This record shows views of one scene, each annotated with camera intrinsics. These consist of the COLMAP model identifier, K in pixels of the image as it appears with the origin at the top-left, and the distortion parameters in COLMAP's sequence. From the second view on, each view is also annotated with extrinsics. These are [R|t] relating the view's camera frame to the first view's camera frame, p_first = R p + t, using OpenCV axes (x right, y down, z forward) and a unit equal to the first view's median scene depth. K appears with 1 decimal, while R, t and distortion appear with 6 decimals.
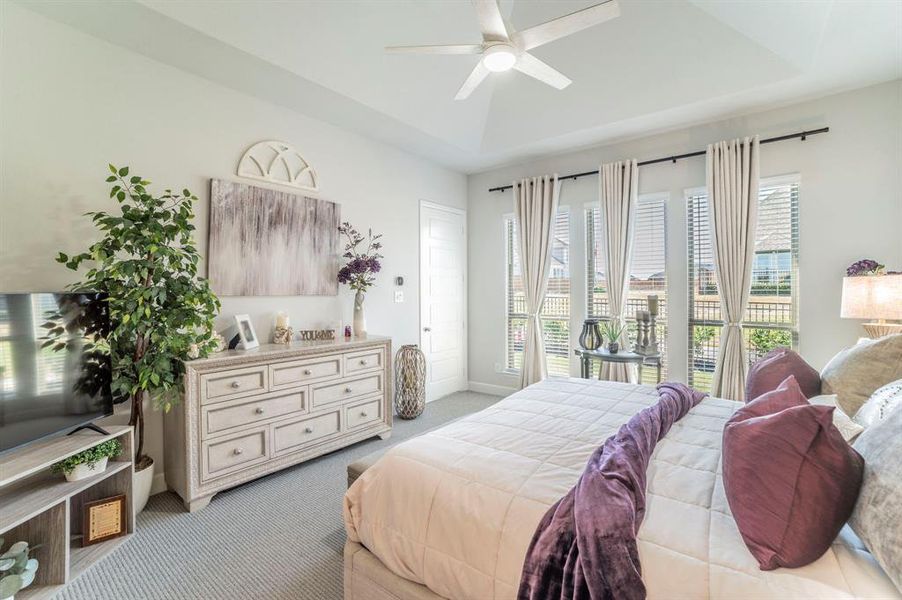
lens RADIAL K [[406.9, 0, 454.2], [0, 406.9, 293.6], [0, 0, 1]] dist [-0.108885, 0.040740]
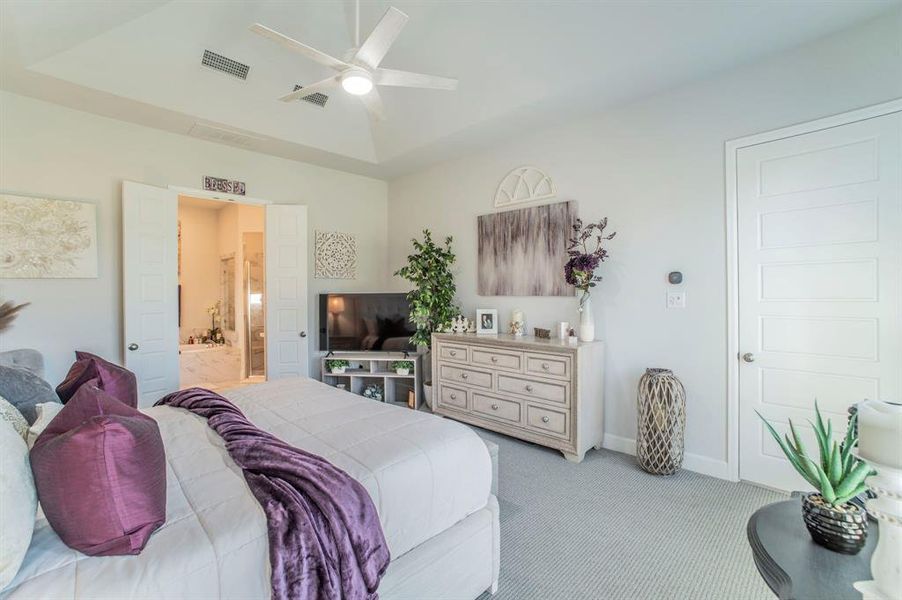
lens RADIAL K [[405.4, 0, 448.5], [0, 405.4, 300.1], [0, 0, 1]] dist [-0.101355, 0.040407]
pose [[-0.154165, 0.025425, -0.987718, 0.783502], [0.000283, 0.999670, 0.025689, -0.012761], [0.988045, 0.003681, -0.154121, 0.950395]]
